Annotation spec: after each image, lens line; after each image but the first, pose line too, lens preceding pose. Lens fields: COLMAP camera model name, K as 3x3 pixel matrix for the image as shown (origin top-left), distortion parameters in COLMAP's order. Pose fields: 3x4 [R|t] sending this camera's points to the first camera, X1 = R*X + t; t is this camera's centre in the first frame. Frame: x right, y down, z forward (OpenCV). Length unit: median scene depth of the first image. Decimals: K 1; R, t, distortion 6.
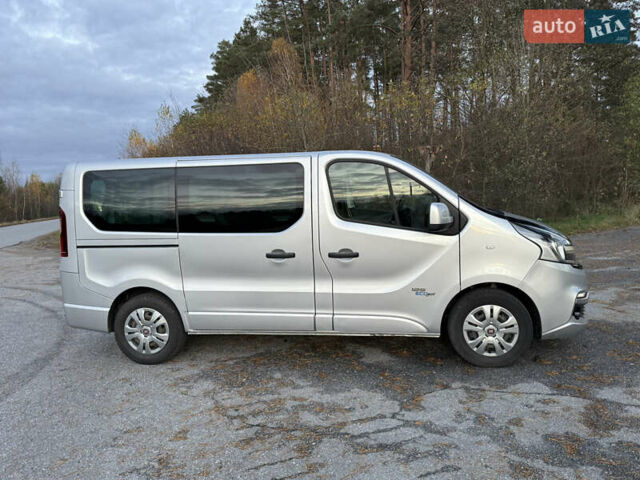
lens RADIAL K [[494.6, 0, 320.6], [0, 494.6, 222.5], [0, 0, 1]] dist [0.078360, -0.122523]
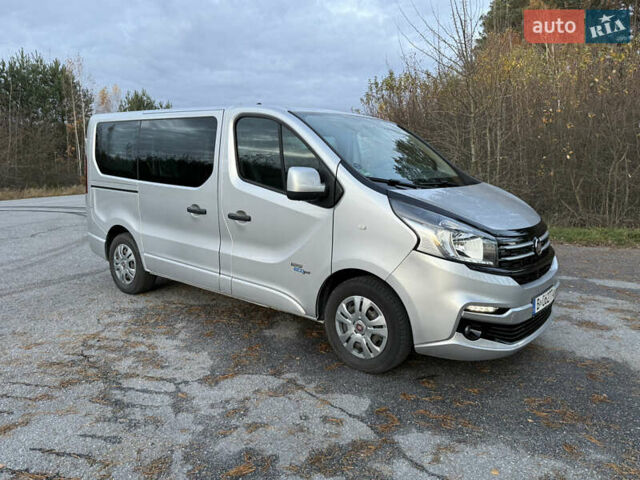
lens RADIAL K [[494.6, 0, 320.6], [0, 494.6, 222.5], [0, 0, 1]] dist [0.078360, -0.122523]
pose [[0.858909, 0.120562, -0.497735, 0.676714], [-0.088865, 0.992238, 0.086992, -0.021901], [0.504359, -0.030487, 0.862956, 0.261557]]
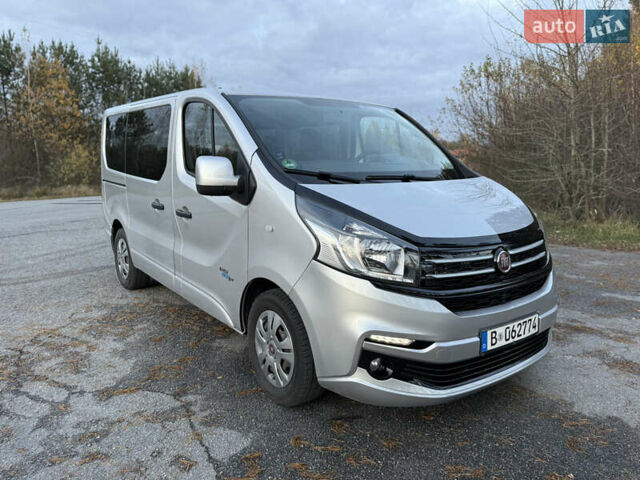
lens RADIAL K [[494.6, 0, 320.6], [0, 494.6, 222.5], [0, 0, 1]] dist [0.078360, -0.122523]
pose [[0.709109, 0.143695, -0.690302, 0.841890], [-0.089276, 0.989432, 0.114254, -0.040874], [0.699424, -0.019391, 0.714443, 0.560148]]
